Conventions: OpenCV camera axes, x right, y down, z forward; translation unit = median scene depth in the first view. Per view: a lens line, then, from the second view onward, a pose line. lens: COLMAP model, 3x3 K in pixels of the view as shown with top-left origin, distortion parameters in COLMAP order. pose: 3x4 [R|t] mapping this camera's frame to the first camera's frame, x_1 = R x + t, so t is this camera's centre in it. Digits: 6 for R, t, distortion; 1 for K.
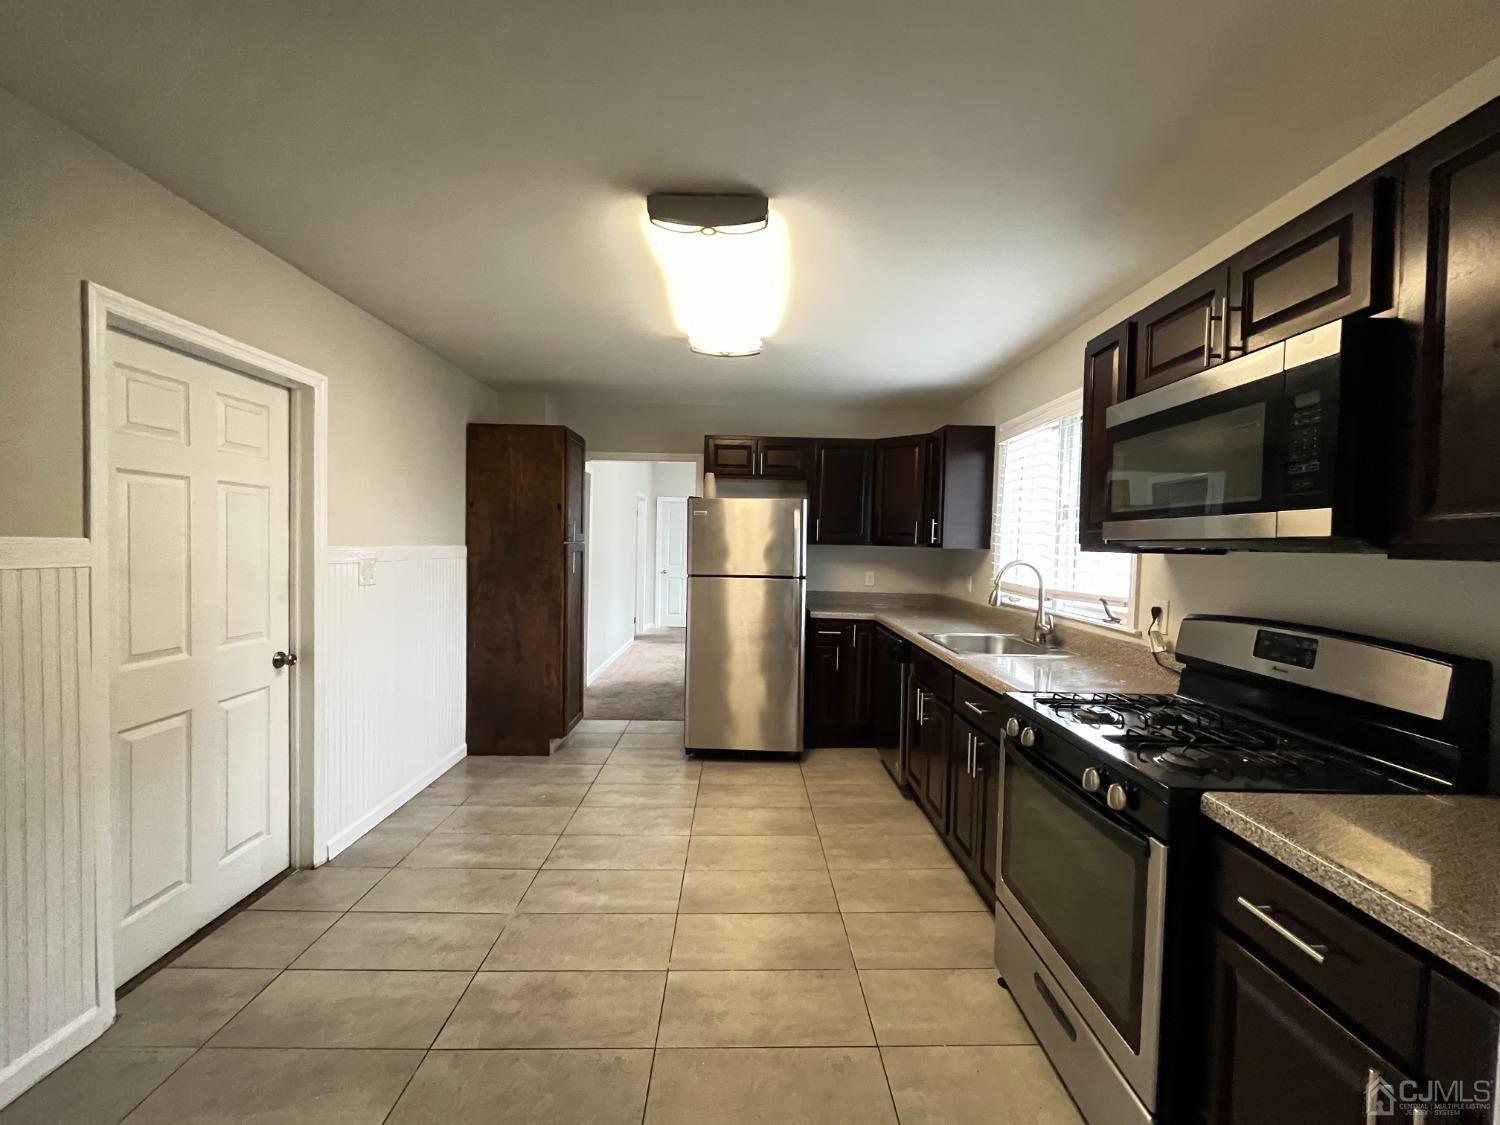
lens RADIAL K [[602.7, 0, 750.7], [0, 602.7, 562.7], [0, 0, 1]] dist [-0.003016, -0.000038]
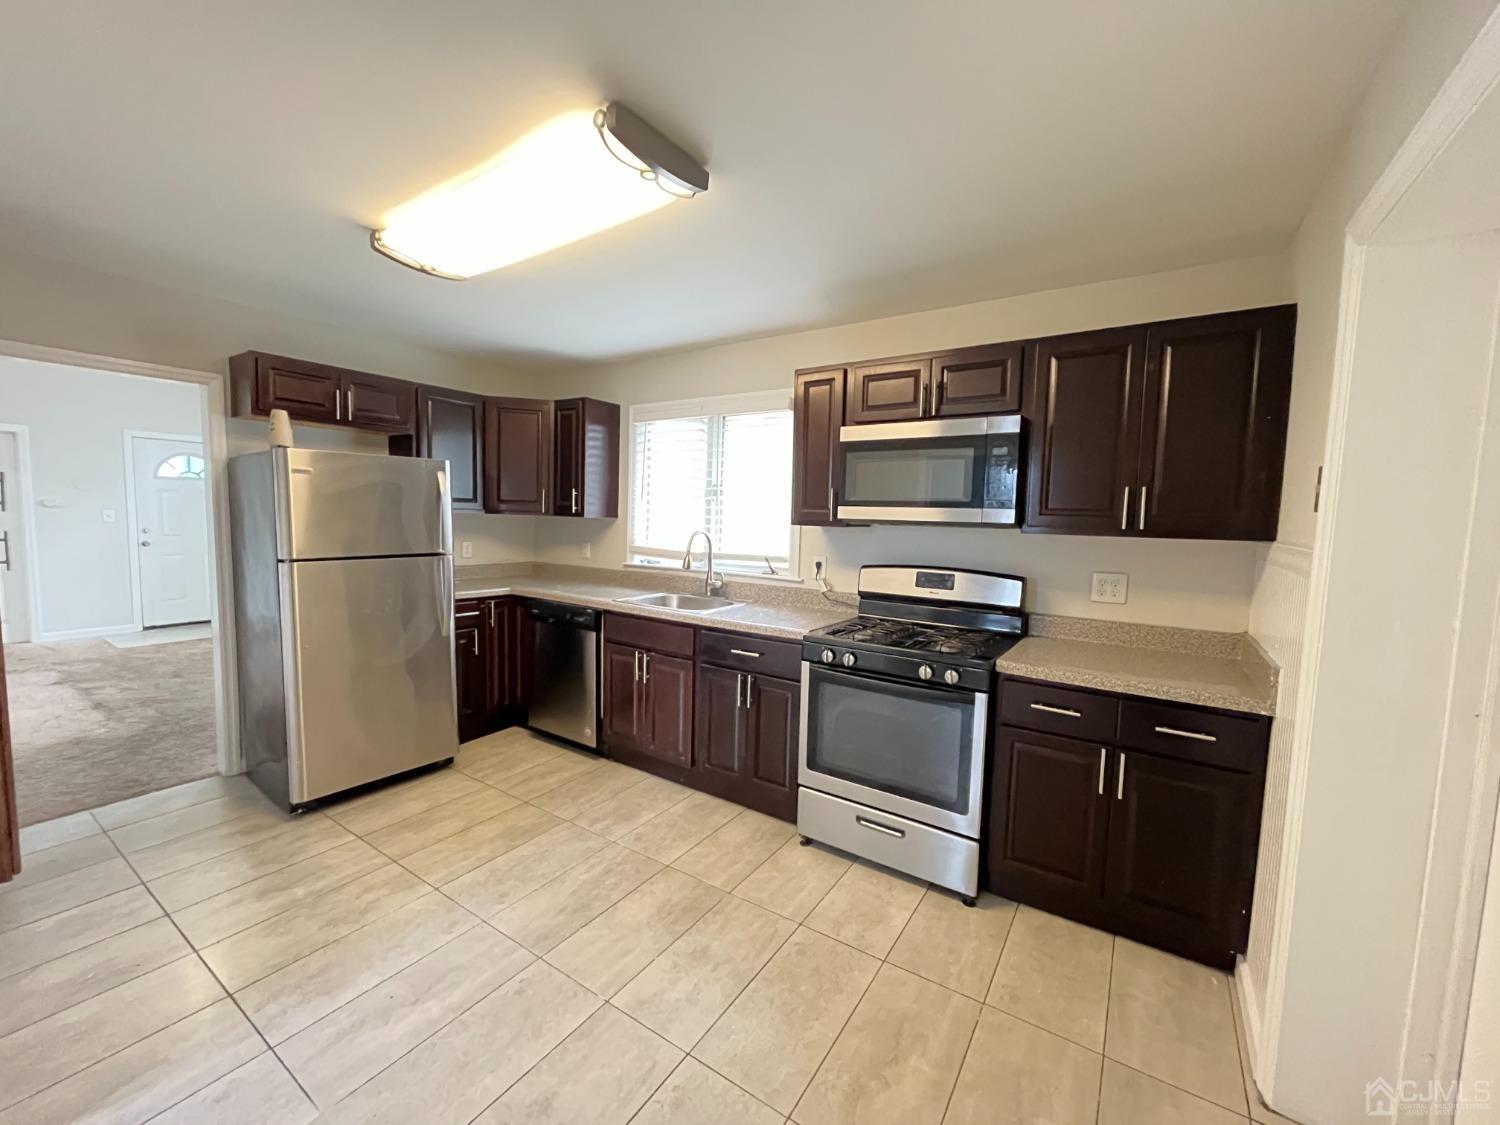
lens RADIAL K [[602.7, 0, 750.7], [0, 602.7, 562.7], [0, 0, 1]] dist [-0.003016, -0.000038]
pose [[0.570066, -0.070457, 0.818572, -0.542375], [0.011066, 0.996884, 0.078099, -0.035248], [-0.821524, -0.035464, 0.569069, 0.255877]]
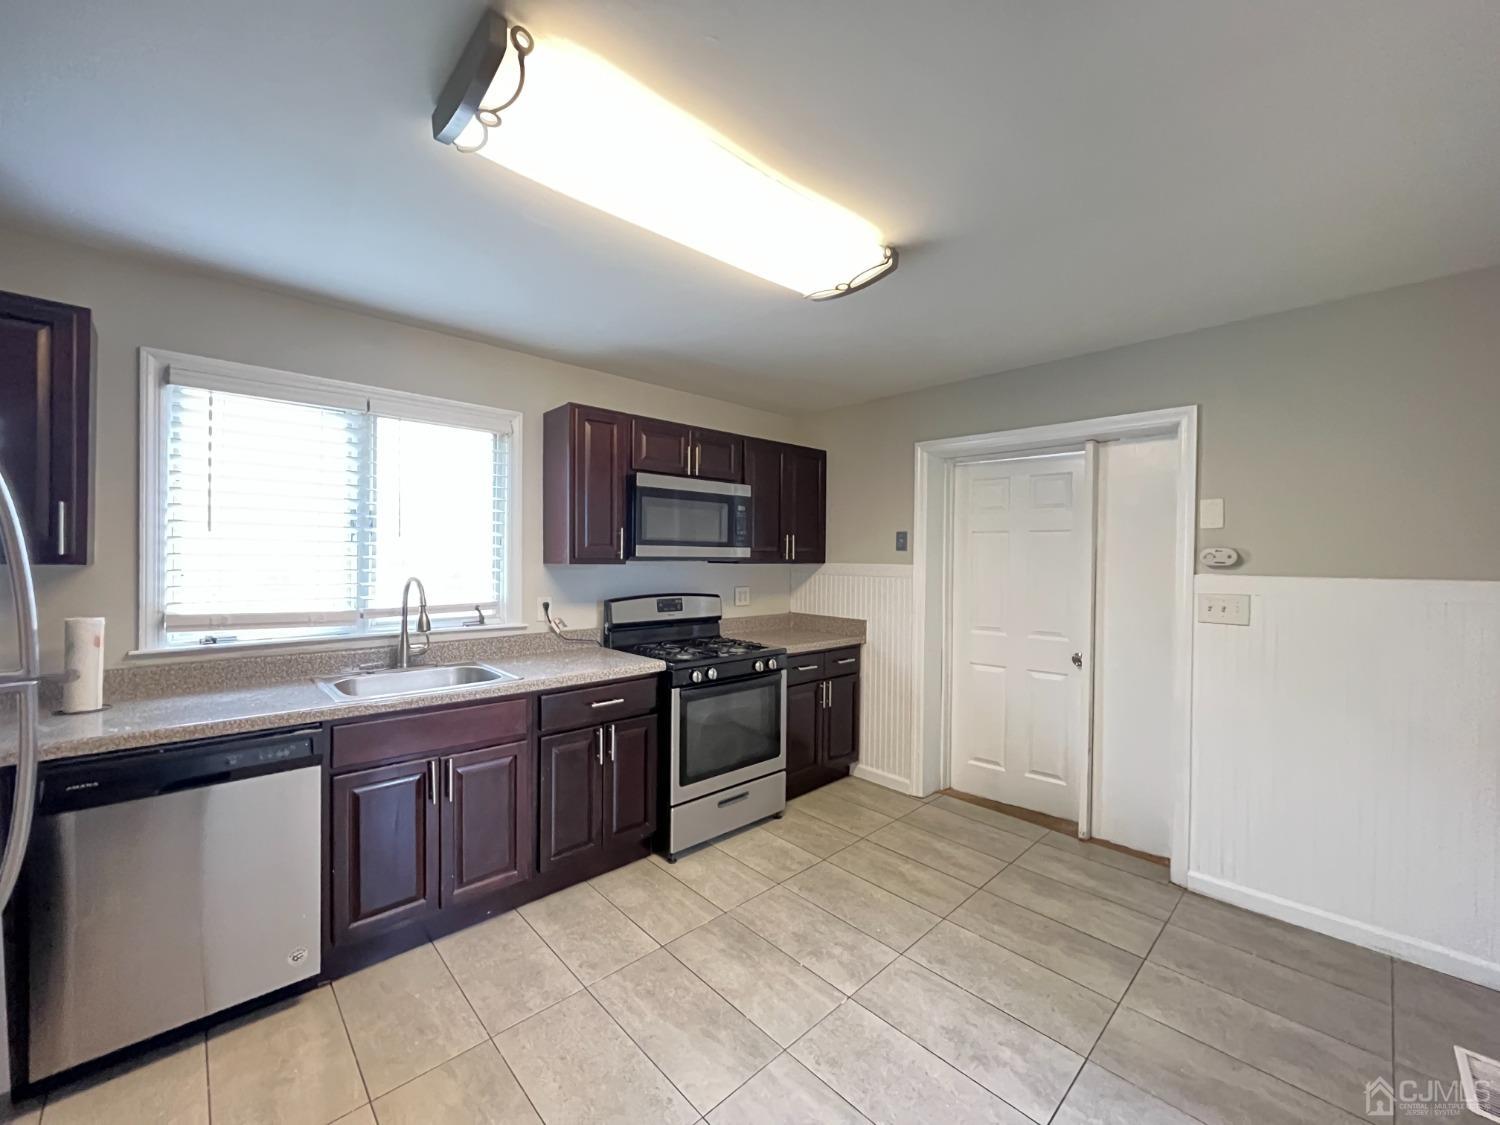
lens RADIAL K [[602.7, 0, 750.7], [0, 602.7, 562.7], [0, 0, 1]] dist [-0.003016, -0.000038]
pose [[-0.671286, -0.035008, 0.740371, -0.571222], [-0.000629, 0.998911, 0.046662, -0.070779], [-0.741198, 0.030858, -0.670577, 1.360712]]
